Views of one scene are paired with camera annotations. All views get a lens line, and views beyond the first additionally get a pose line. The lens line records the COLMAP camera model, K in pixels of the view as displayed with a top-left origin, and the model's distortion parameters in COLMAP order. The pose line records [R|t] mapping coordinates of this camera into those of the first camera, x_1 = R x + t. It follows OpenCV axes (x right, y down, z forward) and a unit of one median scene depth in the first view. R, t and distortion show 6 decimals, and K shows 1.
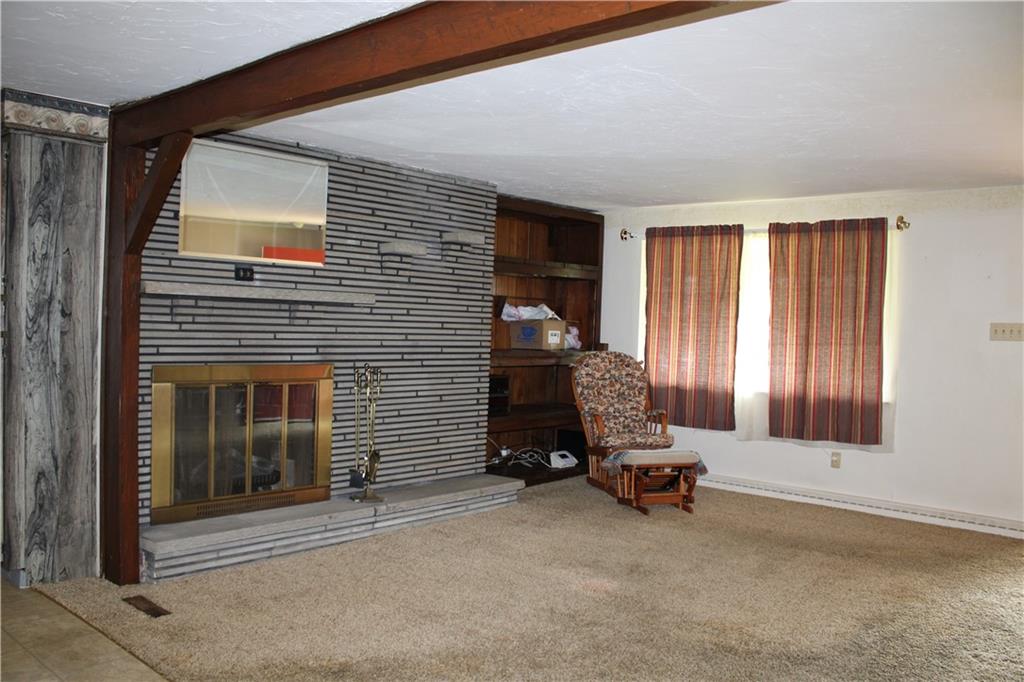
lens RADIAL K [[850.9, 0, 509.0], [0, 850.9, 348.2], [0, 0, 1]] dist [-0.145281, 0.103628]
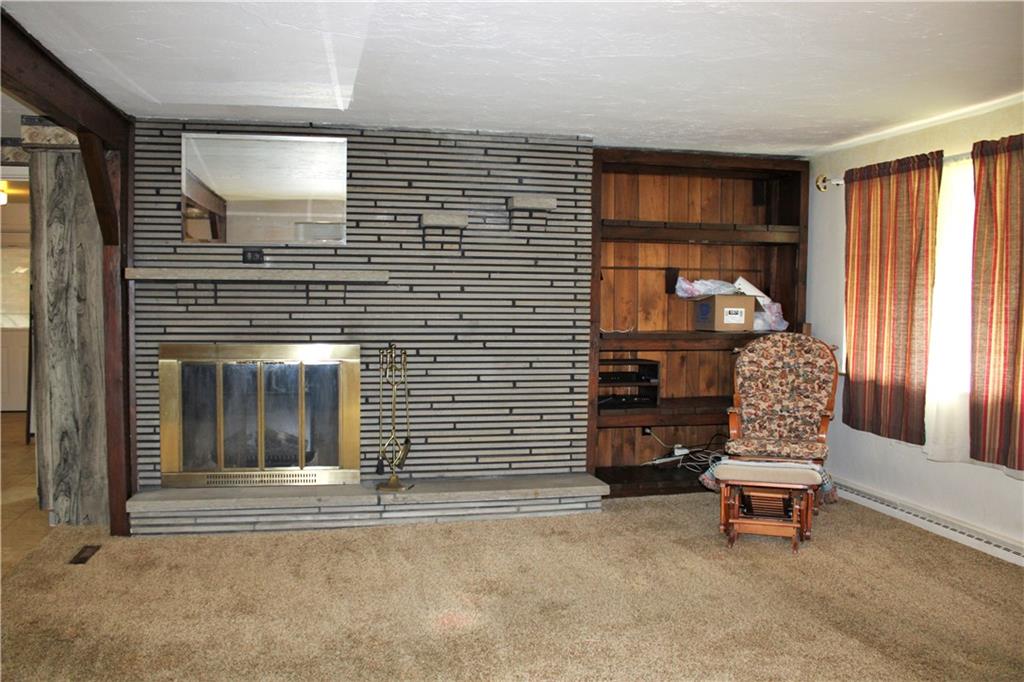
lens RADIAL K [[851.0, 0, 505.0], [0, 851.0, 347.4], [0, 0, 1]] dist [-0.148849, 0.121059]
pose [[0.810068, 0.009296, -0.586262, 0.500400], [-0.000349, 0.999882, 0.015373, 0.007003], [0.586336, -0.012249, 0.809976, 0.308826]]
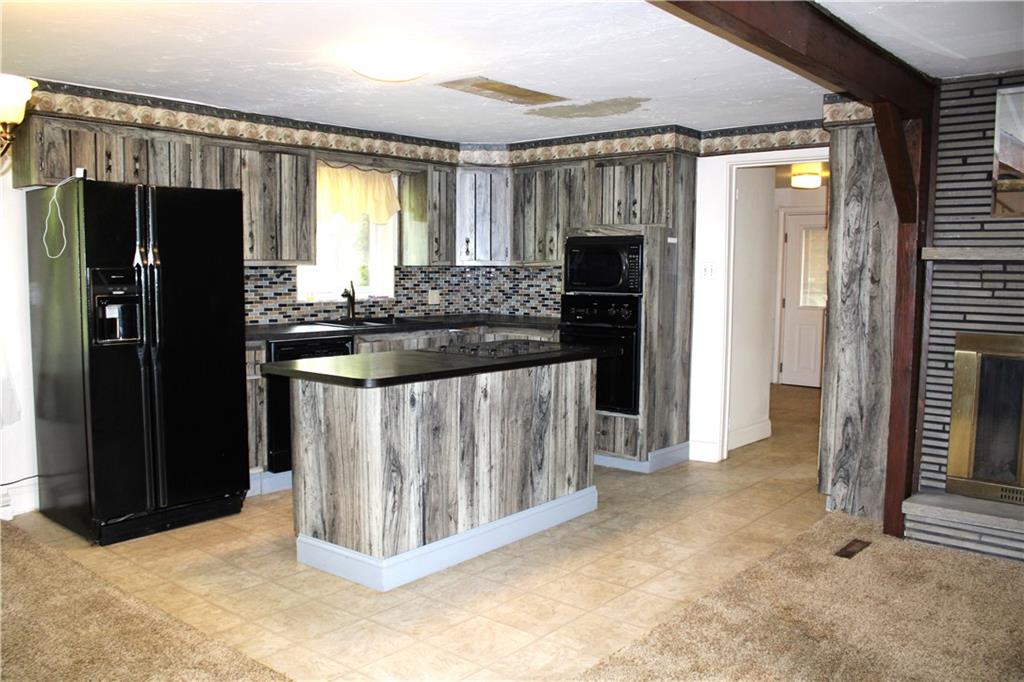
lens RADIAL K [[851.0, 0, 503.9], [0, 851.0, 348.8], [0, 0, 1]] dist [-0.148849, 0.121059]
pose [[0.023983, 0.058591, -0.997994, 0.449755], [-0.039622, 0.997552, 0.057613, 0.004471], [0.998927, 0.038161, 0.026246, 0.363884]]
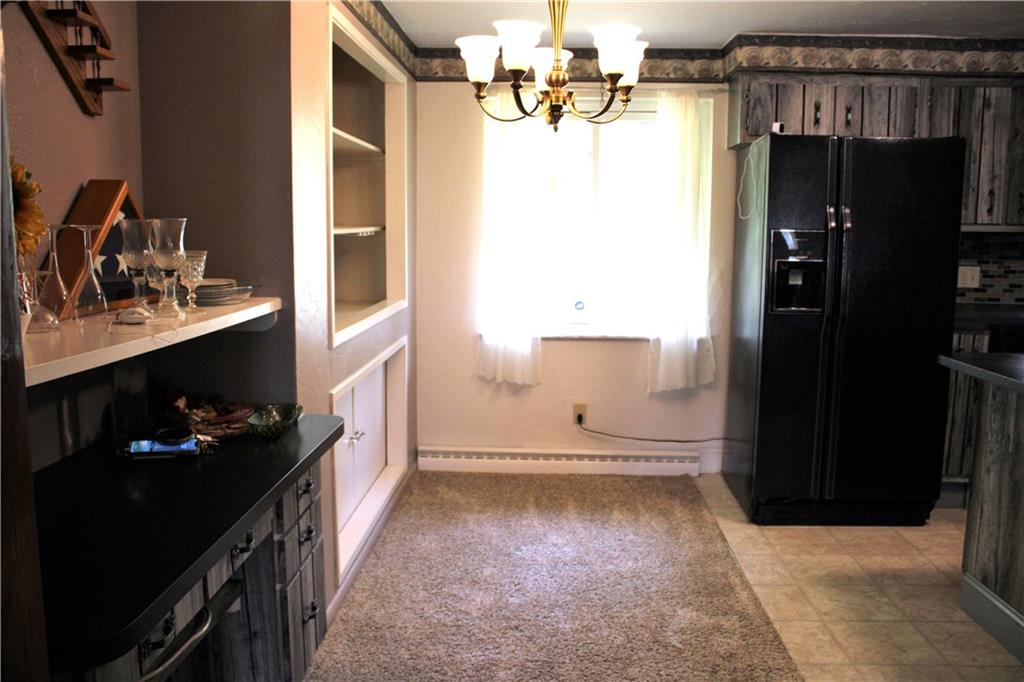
lens RADIAL K [[851.0, 0, 502.9], [0, 851.0, 348.9], [0, 0, 1]] dist [-0.148849, 0.121059]
pose [[-0.784264, 0.047058, -0.618641, 0.306740], [-0.054147, 0.988123, 0.143806, -0.000387], [0.618061, 0.146279, -0.772401, 0.426575]]
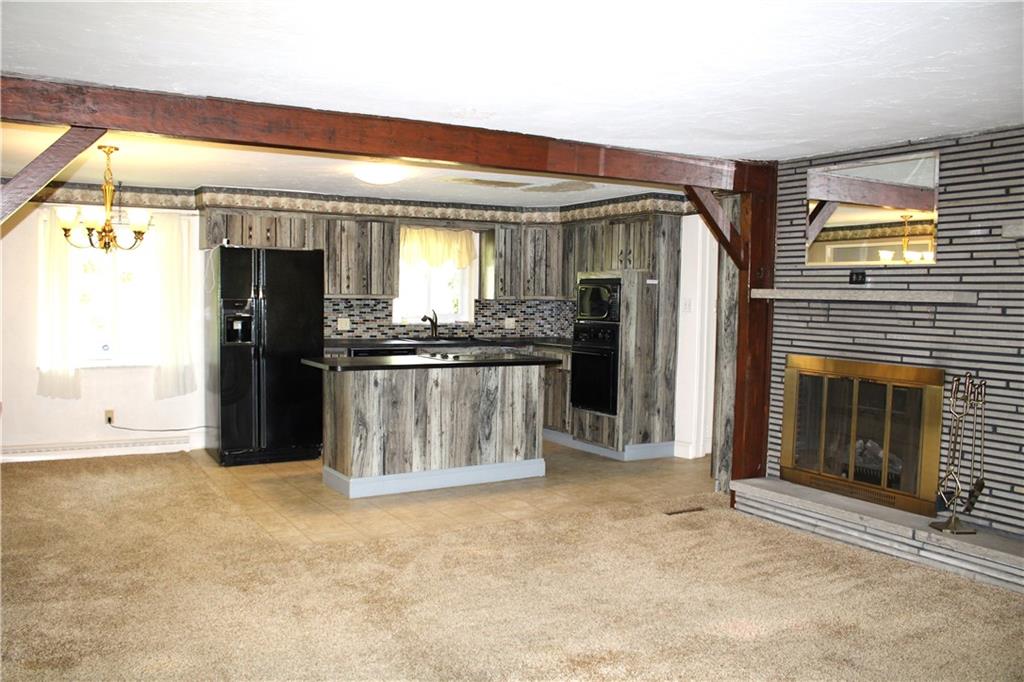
lens RADIAL K [[850.9, 0, 509.9], [0, 850.9, 351.3], [0, 0, 1]] dist [-0.145281, 0.103628]
pose [[-0.308977, 0.020628, -0.950846, 0.779082], [-0.059744, 0.997369, 0.041051, -0.009649], [0.949191, 0.069491, -0.306932, 0.829042]]
